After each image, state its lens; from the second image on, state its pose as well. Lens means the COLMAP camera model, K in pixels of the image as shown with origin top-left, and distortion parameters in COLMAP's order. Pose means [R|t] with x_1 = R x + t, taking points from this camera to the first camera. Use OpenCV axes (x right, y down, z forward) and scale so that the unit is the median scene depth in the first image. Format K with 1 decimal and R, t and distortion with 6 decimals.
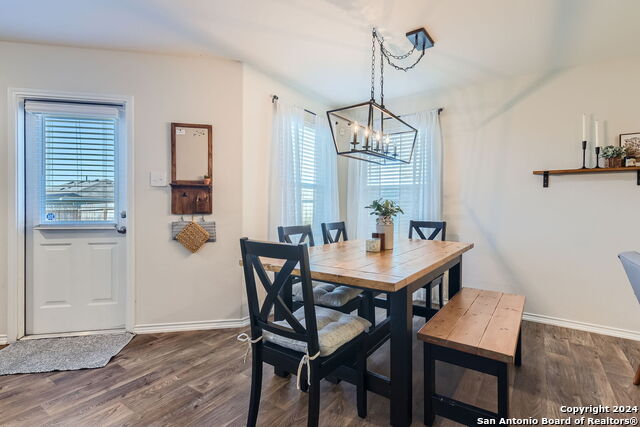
lens RADIAL K [[314.0, 0, 320.3], [0, 314.0, 208.7], [0, 0, 1]] dist [0.011373, -0.002141]
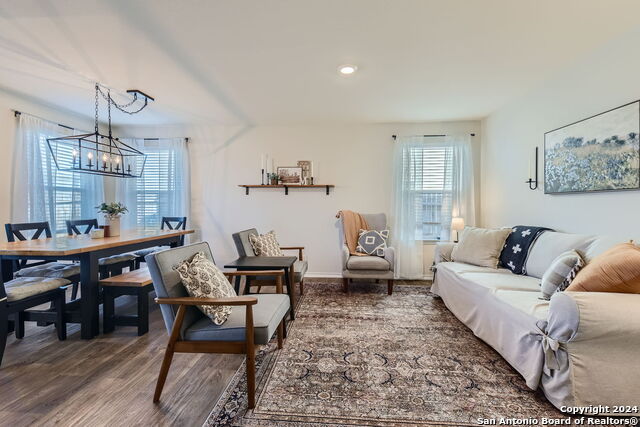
lens RADIAL K [[280.9, 0, 320.6], [0, 280.9, 209.1], [0, 0, 1]] dist [0.019348, -0.002325]
pose [[0.852036, -0.011428, 0.523358, 0.297166], [0.009700, 0.999935, 0.006043, 0.003743], [-0.523393, -0.000073, 0.852092, -0.541271]]
